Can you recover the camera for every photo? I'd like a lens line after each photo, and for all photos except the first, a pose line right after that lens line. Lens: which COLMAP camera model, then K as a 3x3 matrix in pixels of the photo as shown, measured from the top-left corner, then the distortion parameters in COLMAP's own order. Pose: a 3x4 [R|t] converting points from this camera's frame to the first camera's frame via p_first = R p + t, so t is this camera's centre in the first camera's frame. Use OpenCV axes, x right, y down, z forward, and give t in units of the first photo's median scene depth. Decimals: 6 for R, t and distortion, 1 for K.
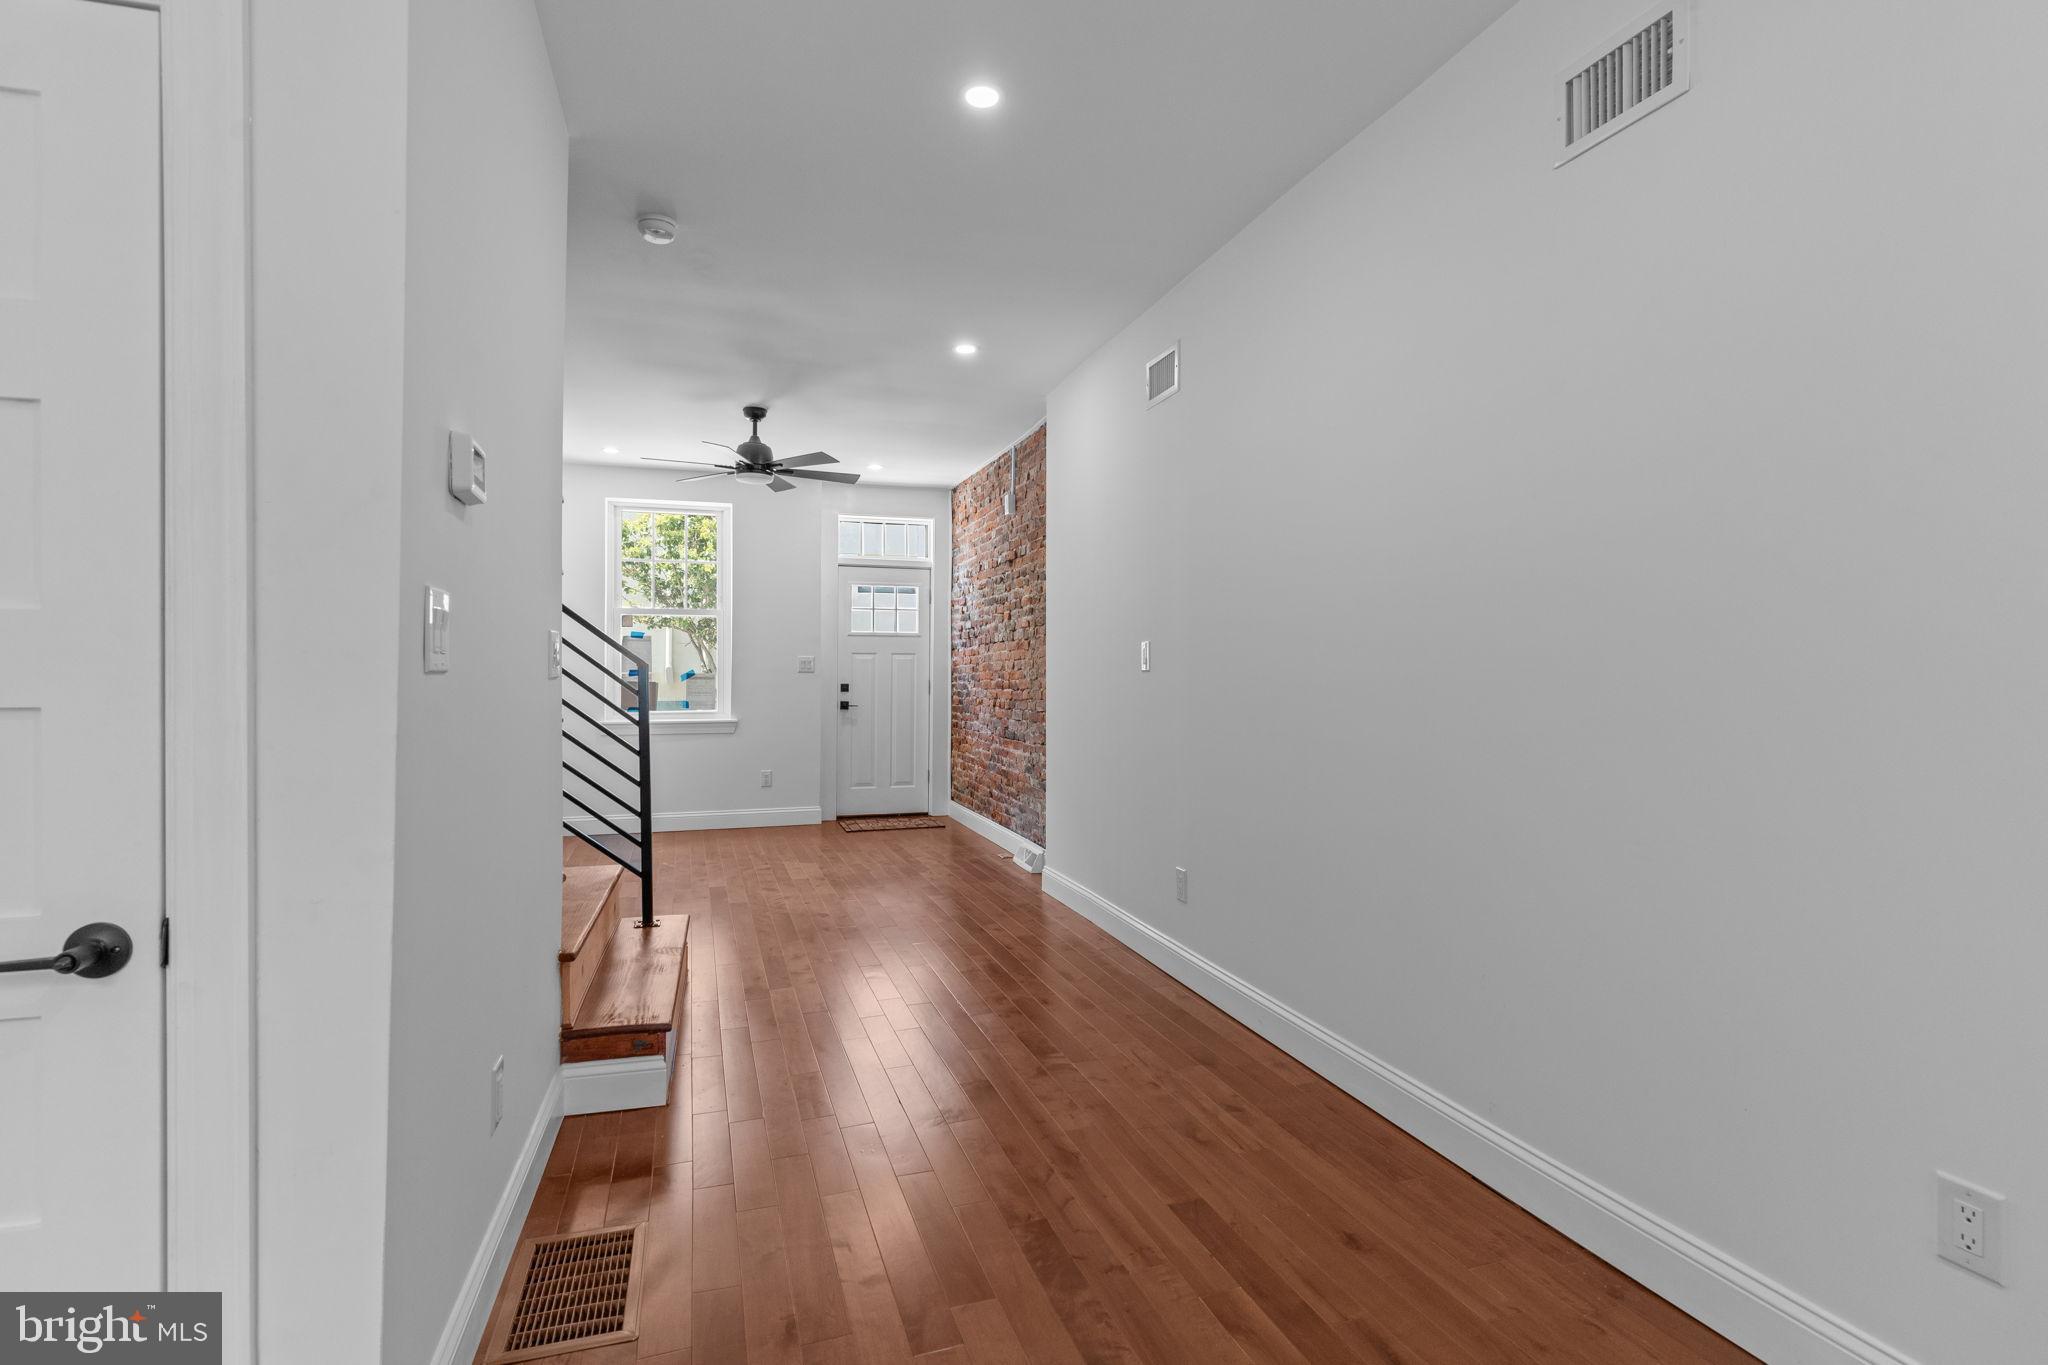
lens RADIAL K [[951.1, 0, 1024.6], [0, 951.1, 683.2], [0, 0, 1]] dist [-0.001378, 0.000032]
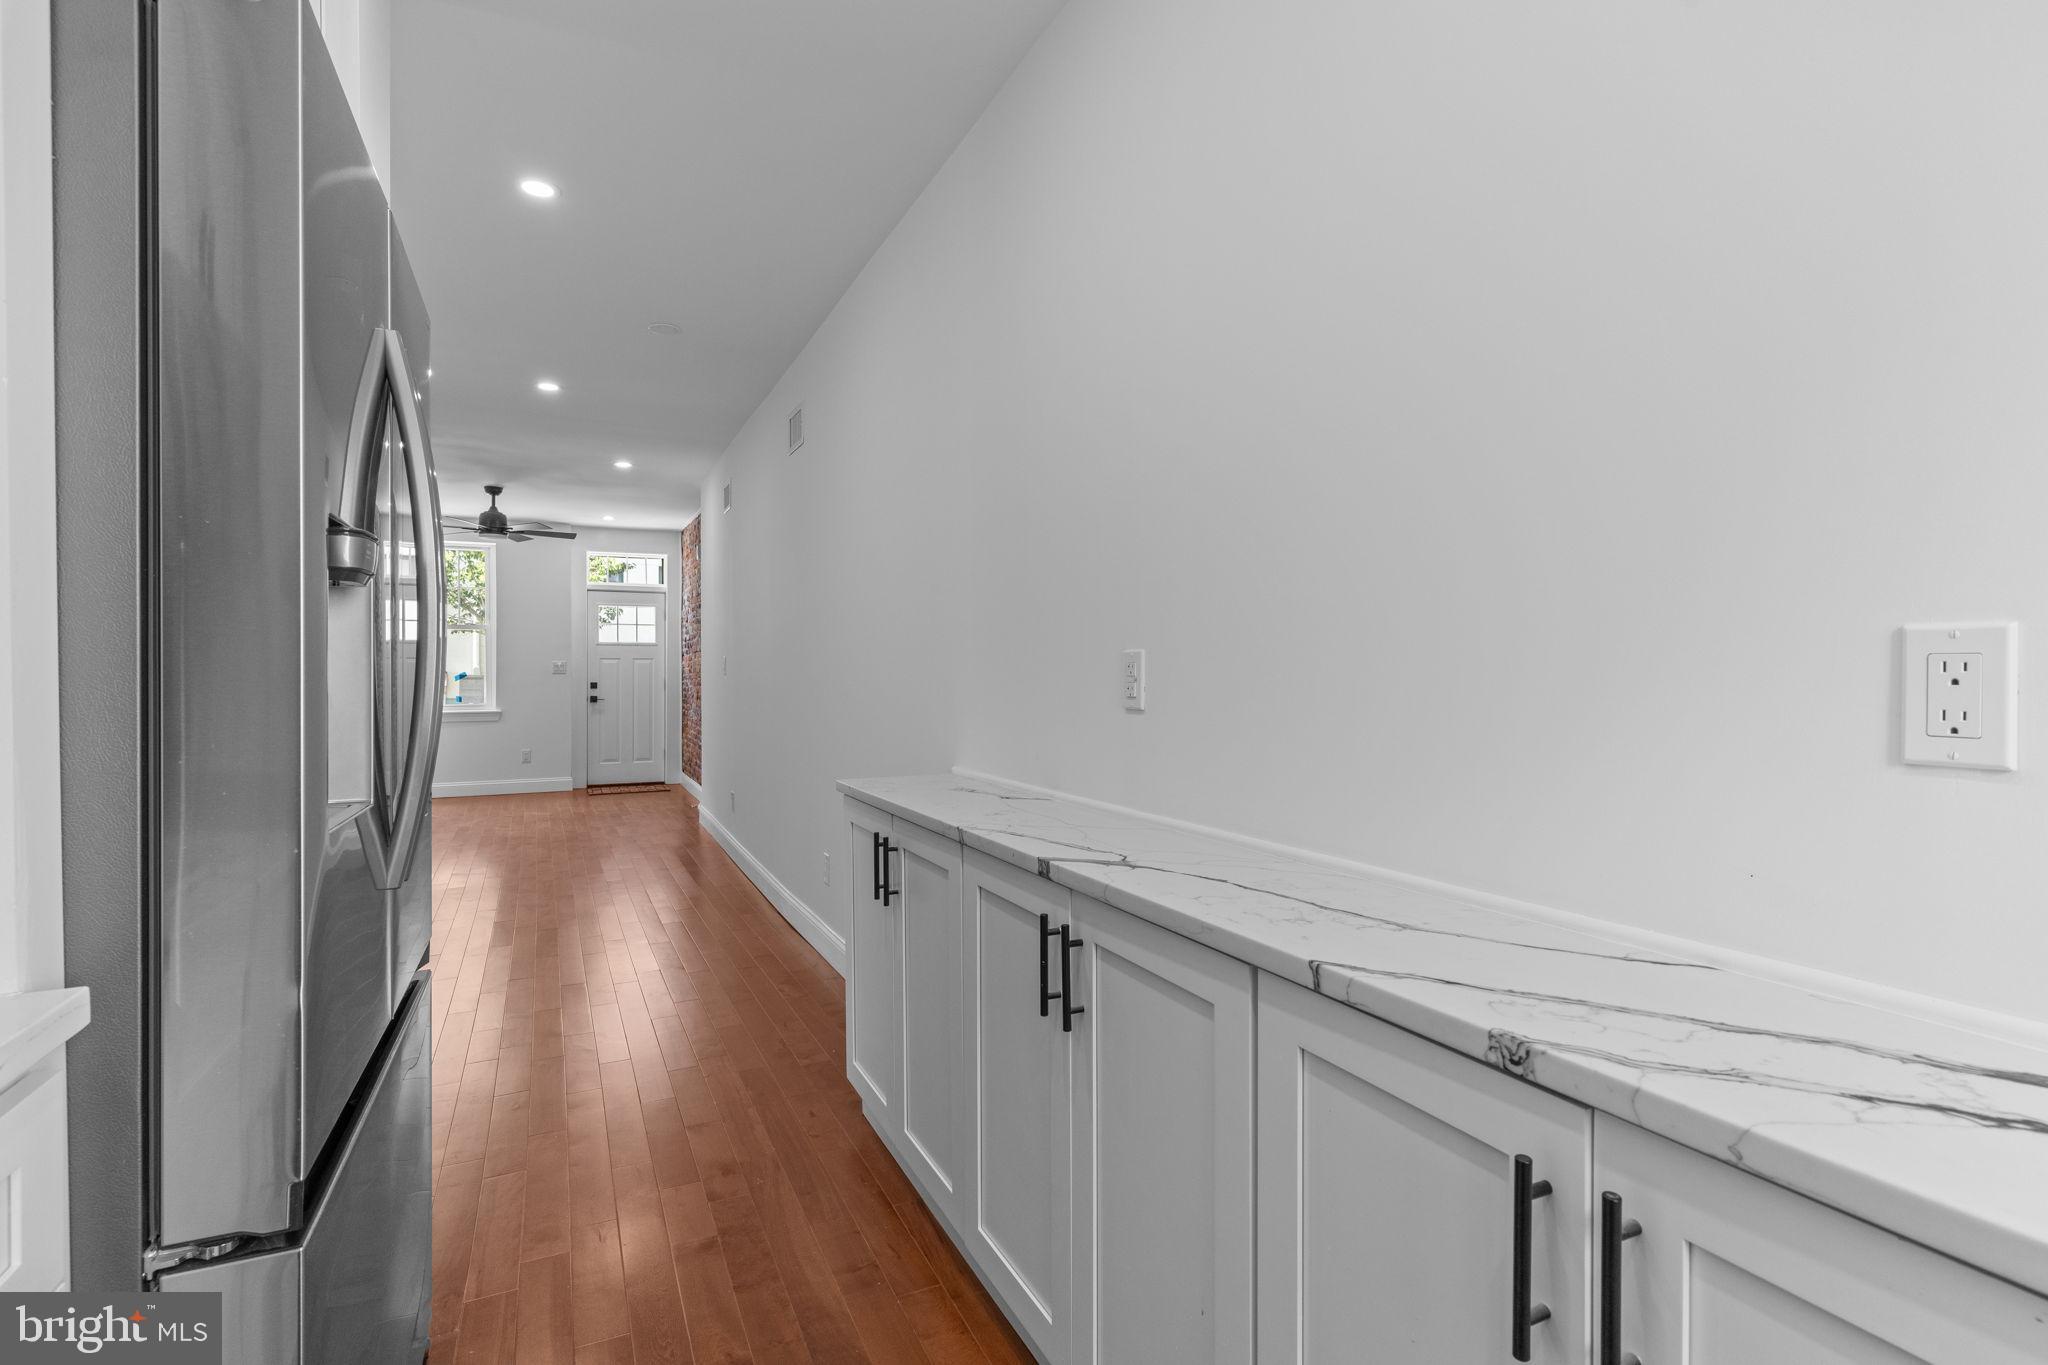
lens RADIAL K [[951.1, 0, 1020.9], [0, 951.1, 688.2], [0, 0, 1]] dist [-0.001378, 0.000032]
pose [[0.991129, -0.006120, 0.132764, 0.220025], [0.004900, 0.999943, 0.009515, -0.000865], [-0.132815, -0.008780, 0.991102, -0.364589]]
